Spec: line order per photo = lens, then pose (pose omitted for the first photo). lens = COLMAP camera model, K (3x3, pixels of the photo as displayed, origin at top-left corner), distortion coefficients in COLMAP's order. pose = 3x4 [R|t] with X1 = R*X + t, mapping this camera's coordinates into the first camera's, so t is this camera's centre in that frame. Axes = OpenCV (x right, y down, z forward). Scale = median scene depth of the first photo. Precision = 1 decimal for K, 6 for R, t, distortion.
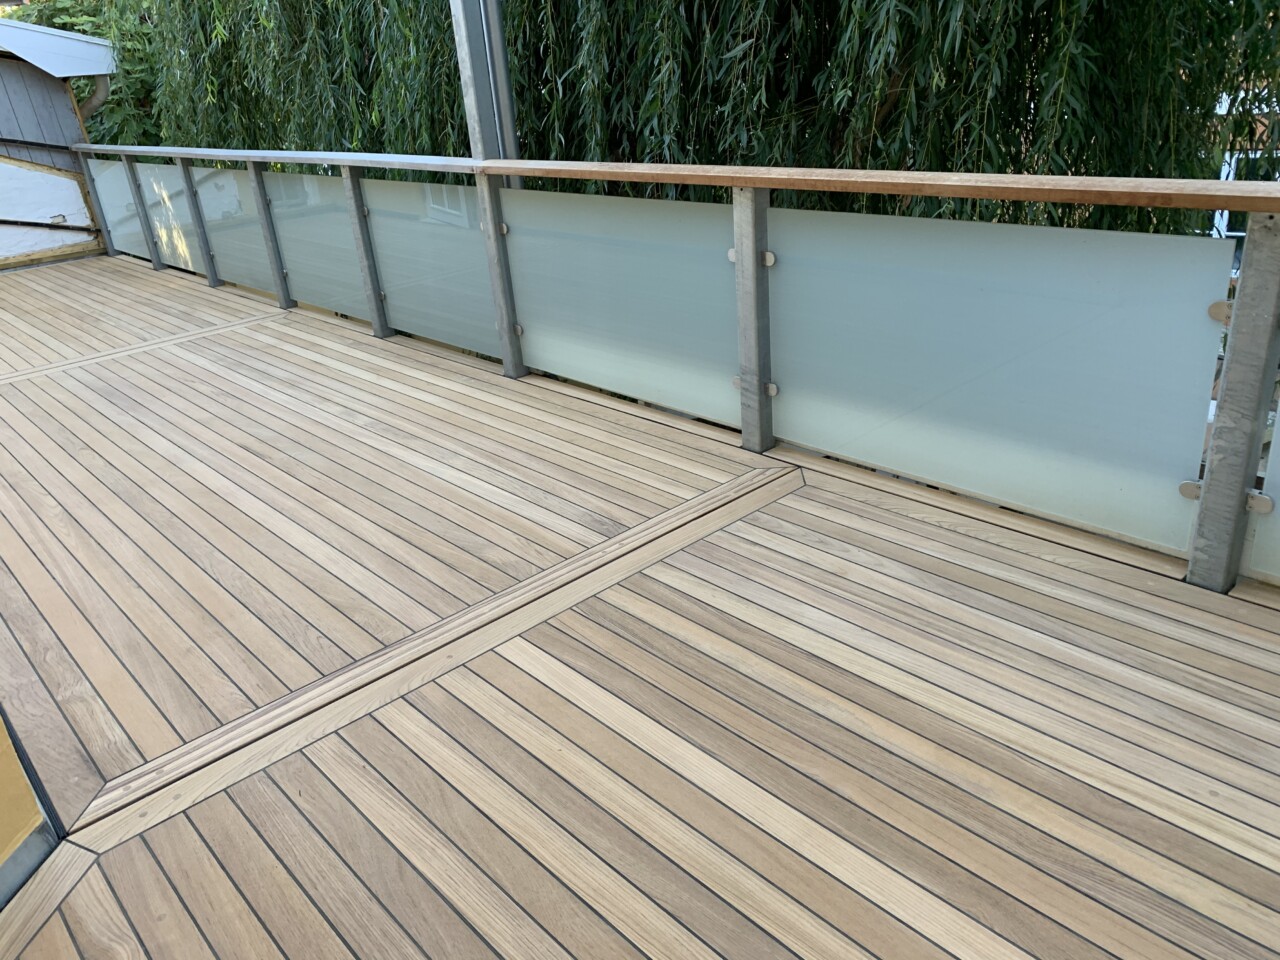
lens RADIAL K [[979.1, 0, 643.3], [0, 979.1, 479.5], [0, 0, 1]] dist [0.006436, -0.032205]
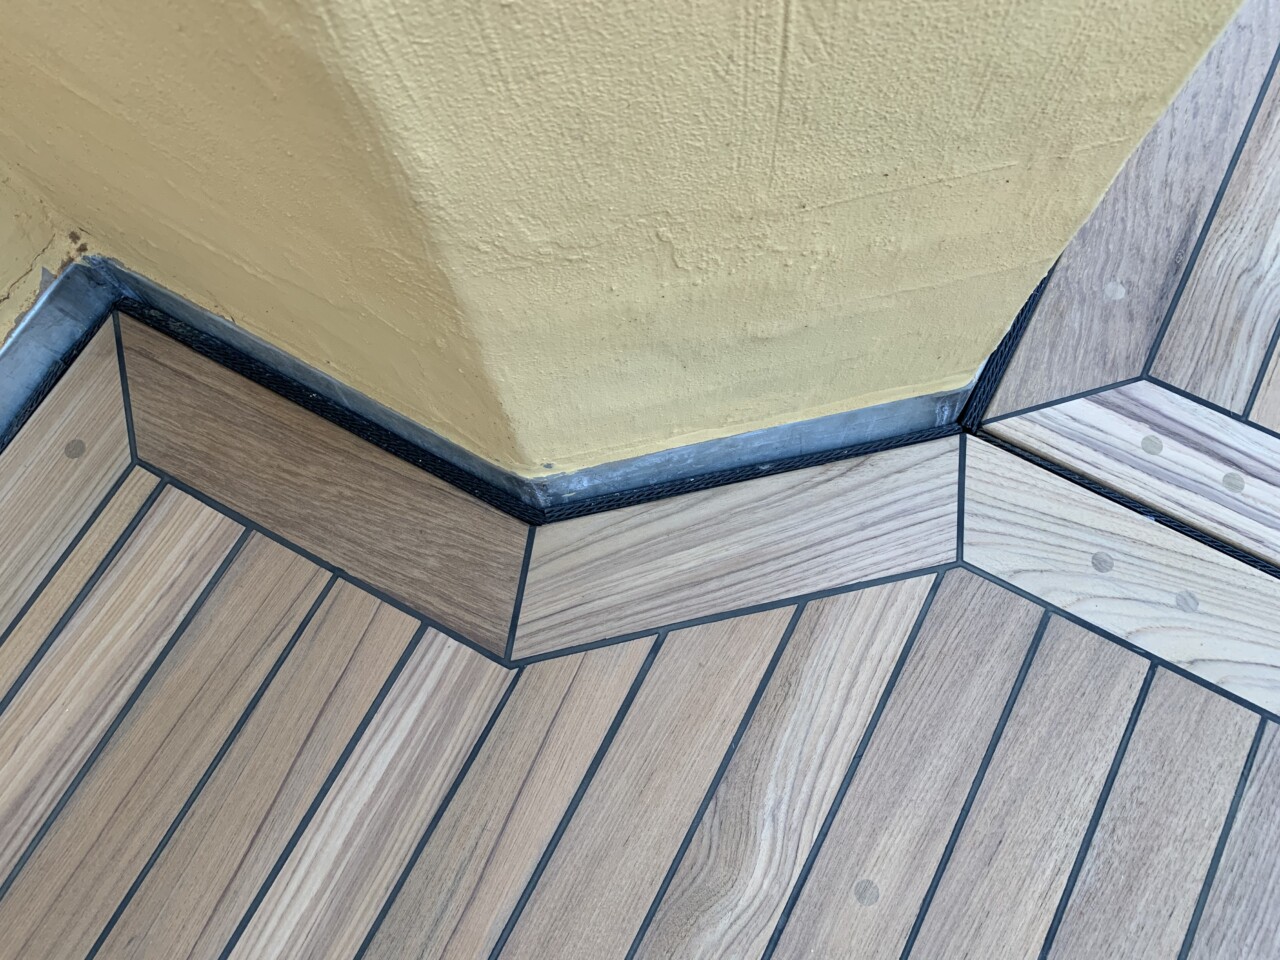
lens RADIAL K [[979.1, 0, 634.2], [0, 979.1, 474.6], [0, 0, 1]] dist [0.006436, -0.032205]
pose [[0.326716, 0.916234, -0.231887, -0.274790], [-0.377816, 0.351508, 0.856561, 0.035651], [0.866321, -0.192242, 0.461011, 0.355077]]
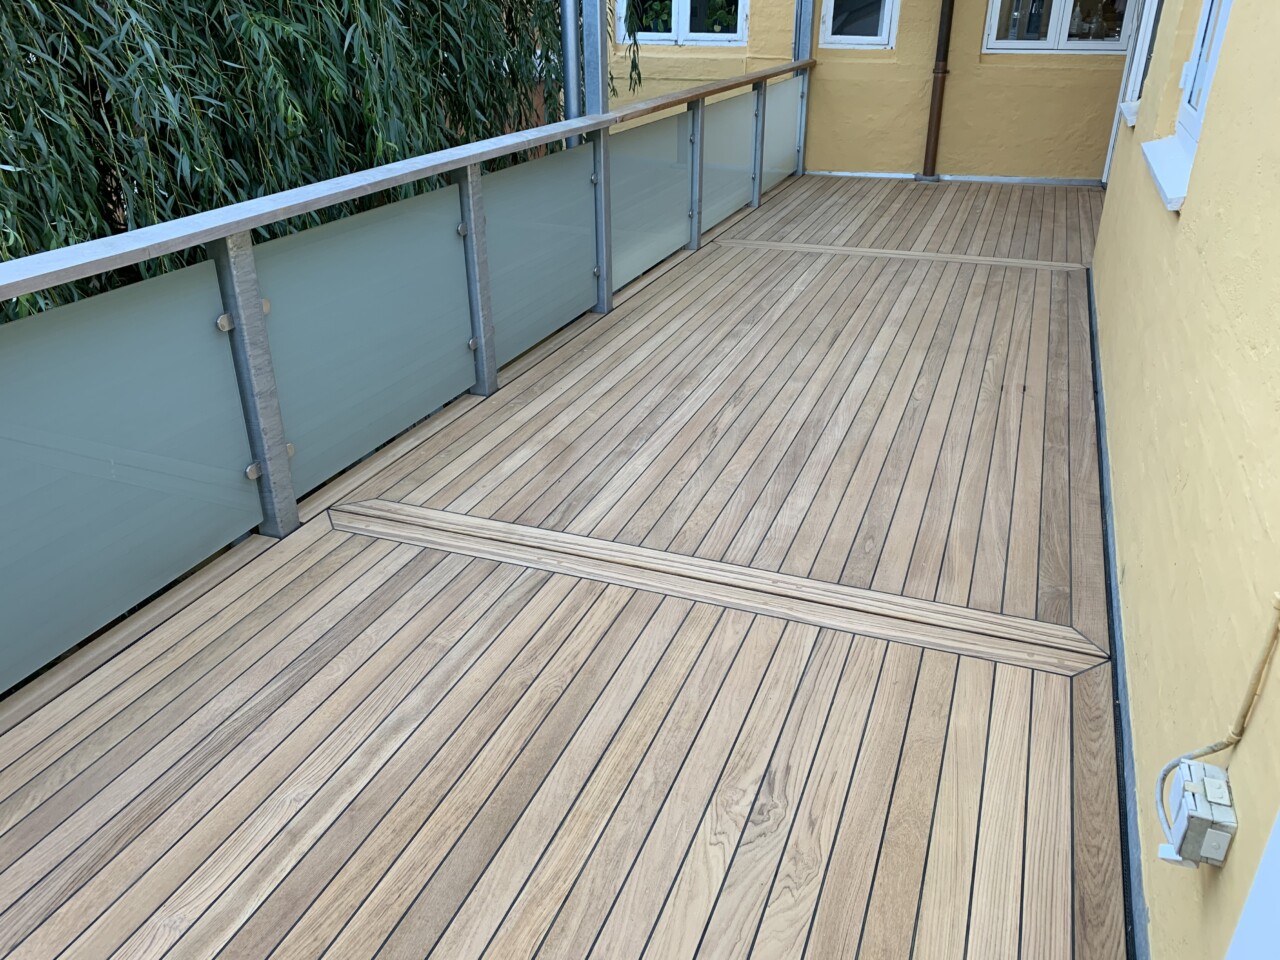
lens RADIAL K [[979.1, 0, 641.6], [0, 979.1, 482.6], [0, 0, 1]] dist [0.006436, -0.032205]
pose [[-0.434973, -0.323564, 0.840300, -1.389872], [0.407428, 0.761490, 0.504119, -0.607358], [-0.802995, 0.561640, -0.199399, 1.565323]]
